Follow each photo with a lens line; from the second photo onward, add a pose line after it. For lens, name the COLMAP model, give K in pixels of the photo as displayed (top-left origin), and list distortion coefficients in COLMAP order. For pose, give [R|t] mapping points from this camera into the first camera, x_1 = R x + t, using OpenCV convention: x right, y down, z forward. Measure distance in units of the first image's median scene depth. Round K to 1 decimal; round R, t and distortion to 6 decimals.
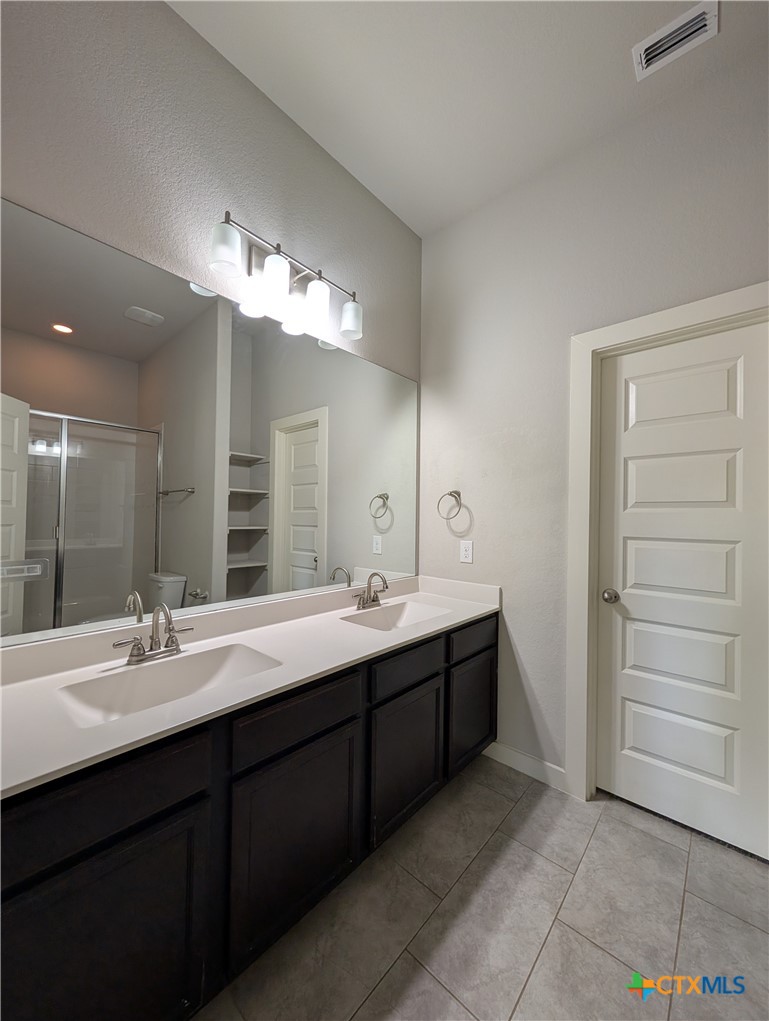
lens RADIAL K [[385.9, 0, 385.0], [0, 385.9, 512.7], [0, 0, 1]] dist [0.000013, 0.000718]
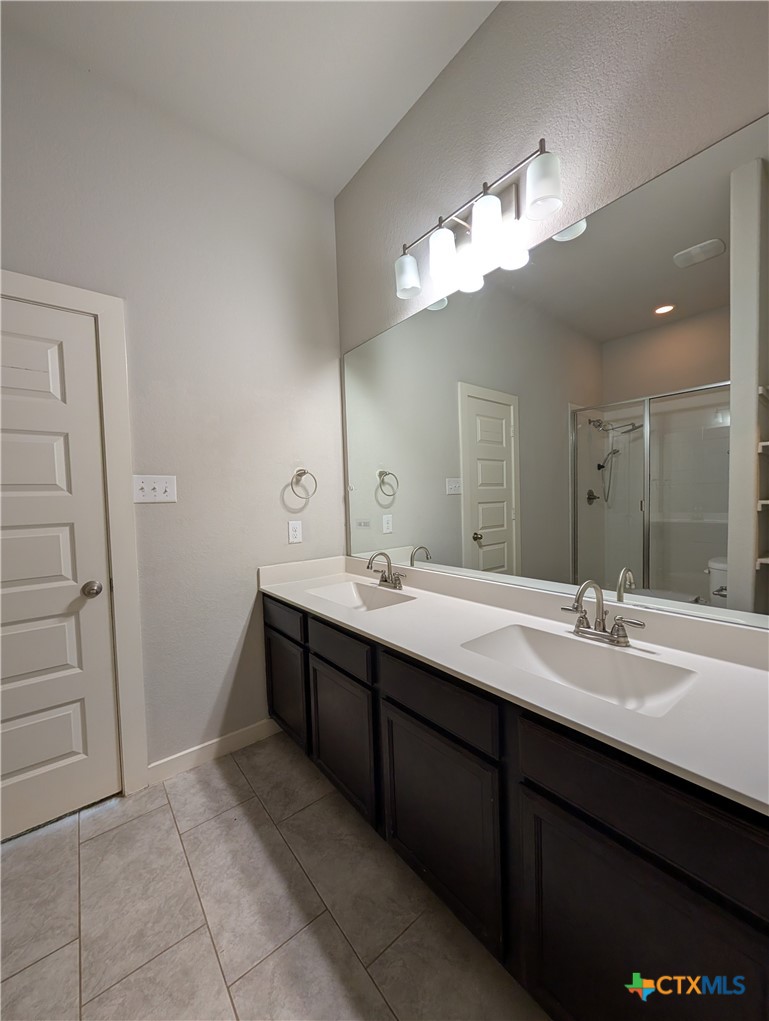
lens RADIAL K [[385.9, 0, 382.8], [0, 385.9, 516.4], [0, 0, 1]] dist [0.000013, 0.000718]
pose [[-0.159826, 0.035091, -0.986521, 0.656651], [0.031706, 0.999035, 0.030400, 0.032044], [0.986636, -0.026420, -0.160784, 0.868071]]
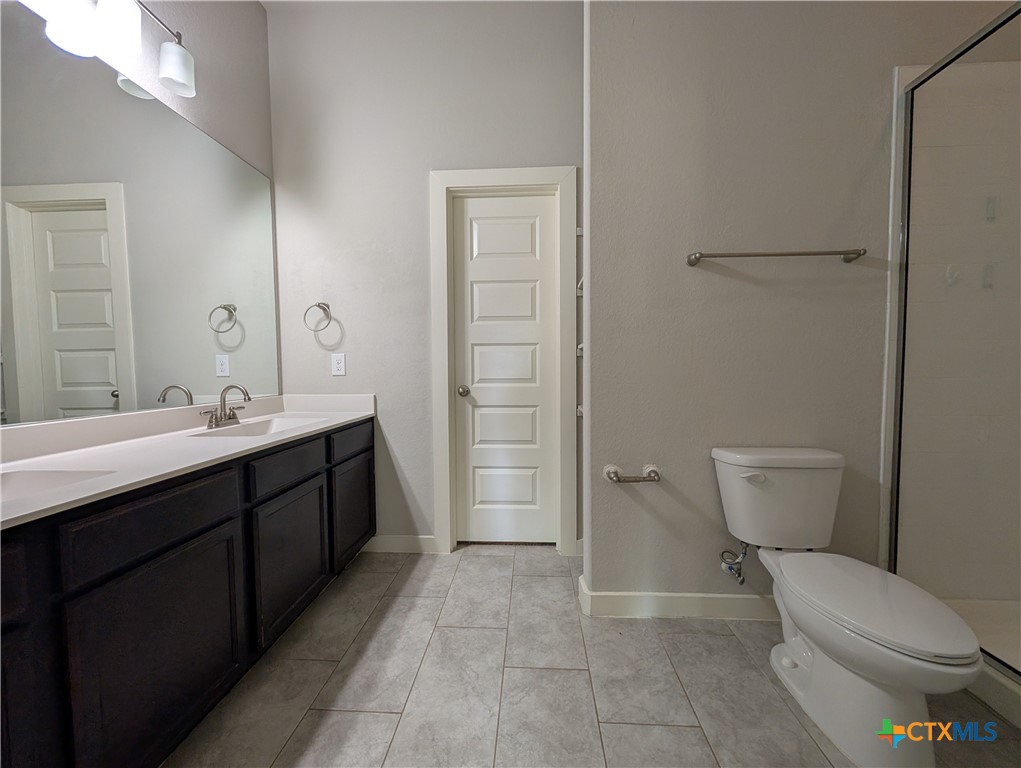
lens RADIAL K [[385.9, 0, 510.2], [0, 385.9, 385.3], [0, 0, 1]] dist [0.000013, 0.000718]
pose [[0.781465, -0.050051, 0.621938, -0.083902], [0.012811, 0.997854, 0.064207, 0.119468], [-0.623817, -0.042208, 0.780430, -0.084134]]
